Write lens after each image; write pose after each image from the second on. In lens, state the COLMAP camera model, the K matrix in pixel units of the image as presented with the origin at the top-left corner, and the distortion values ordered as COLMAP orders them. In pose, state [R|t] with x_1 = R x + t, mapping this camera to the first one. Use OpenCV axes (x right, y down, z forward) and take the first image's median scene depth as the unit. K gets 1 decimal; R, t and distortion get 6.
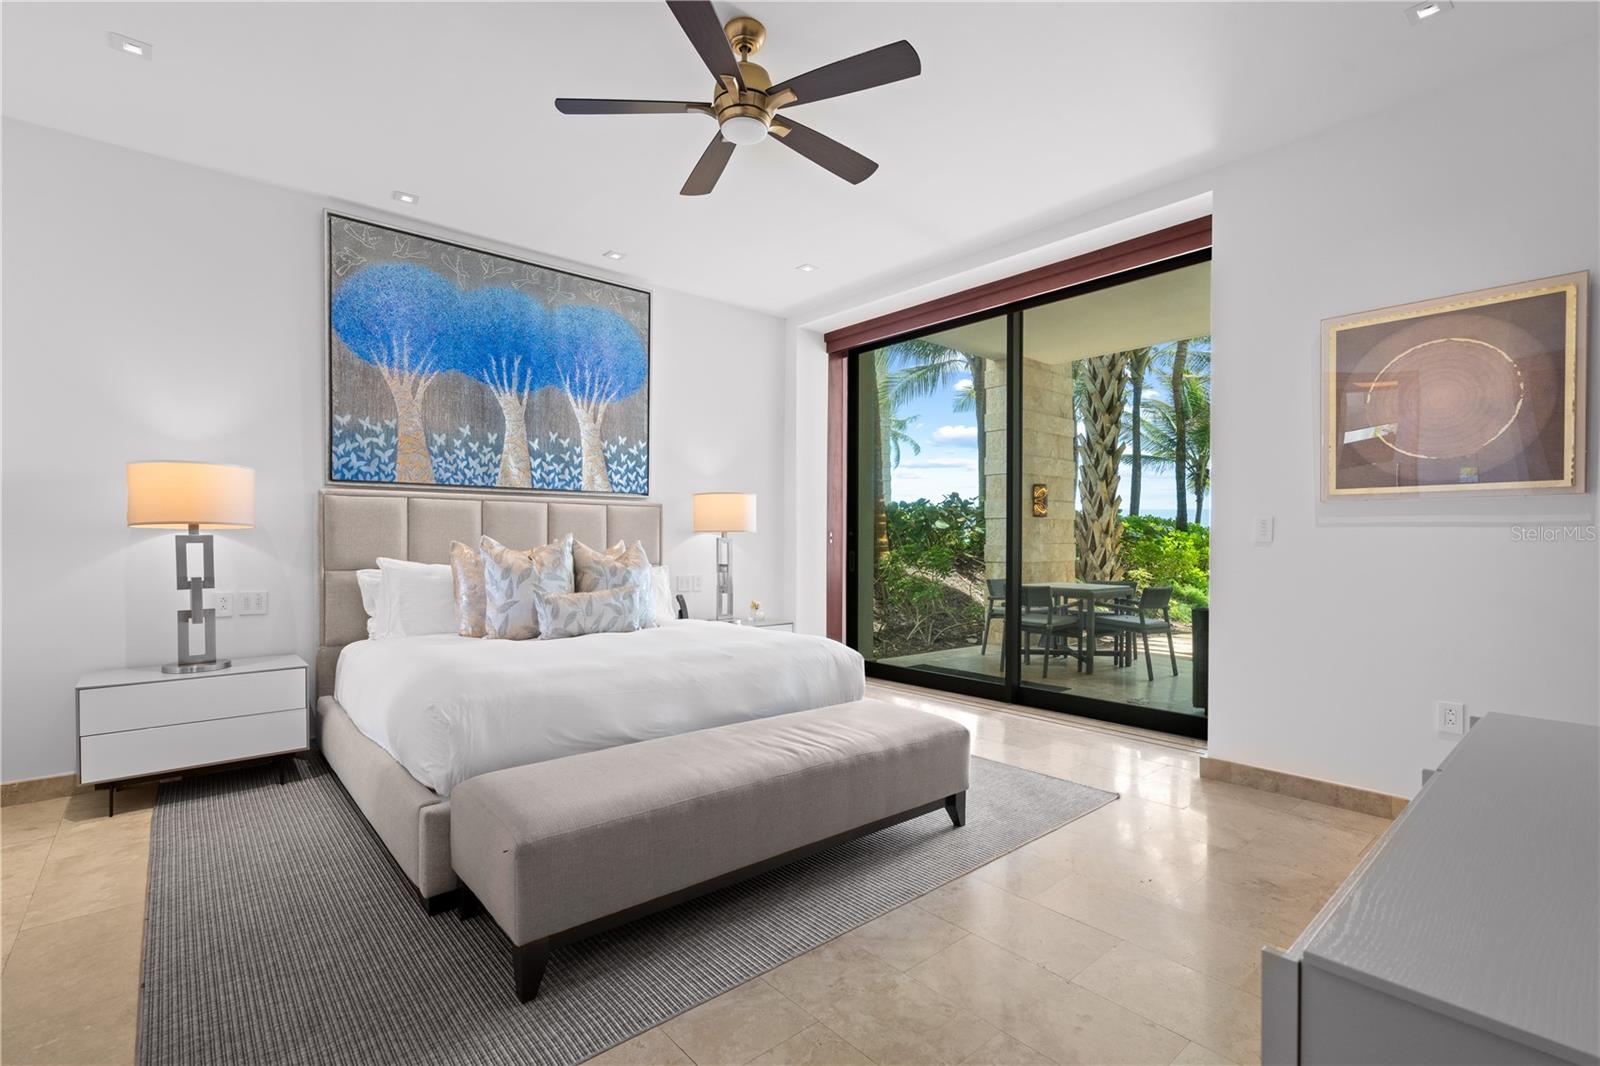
lens RADIAL K [[723.6, 0, 804.1], [0, 723.6, 543.0], [0, 0, 1]] dist [0.000818, 0.000954]
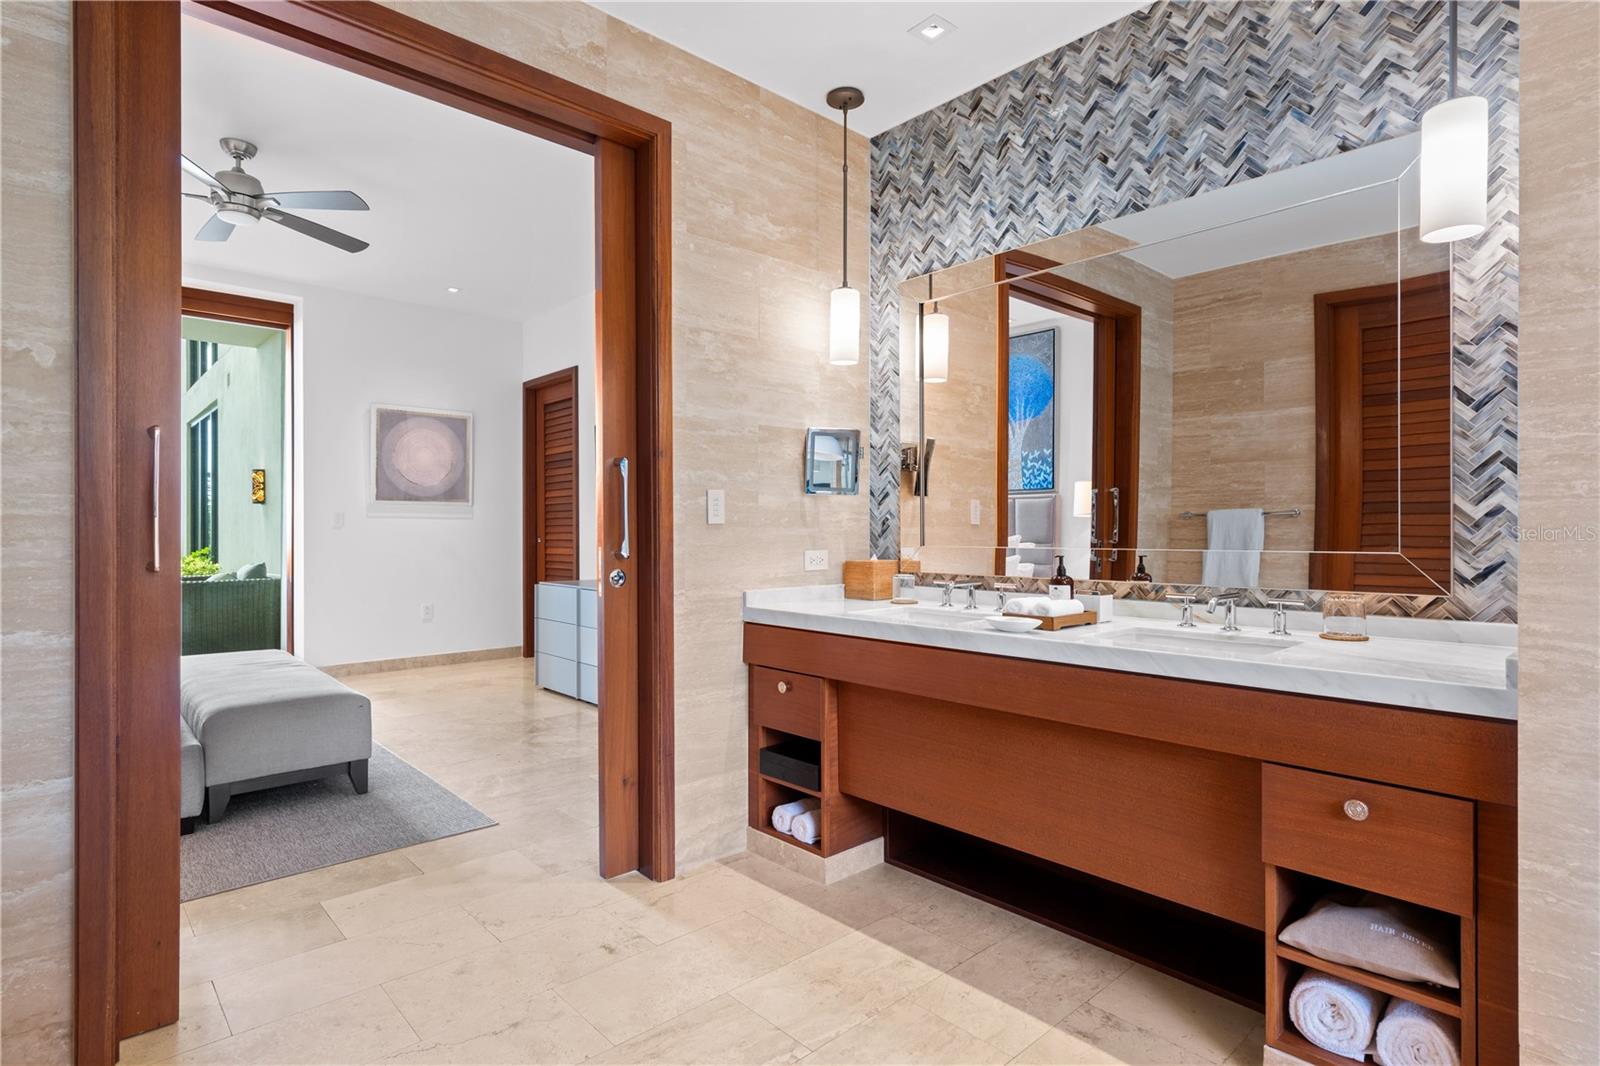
lens RADIAL K [[820.2, 0, 804.7], [0, 820.2, 533.8], [0, 0, 1]] dist [0.018214, -0.000228]
pose [[-0.037016, -0.003959, 0.999307, -2.176385], [0.007786, 0.999961, 0.004250, 0.026031], [-0.999284, 0.007938, -0.036984, 0.018505]]
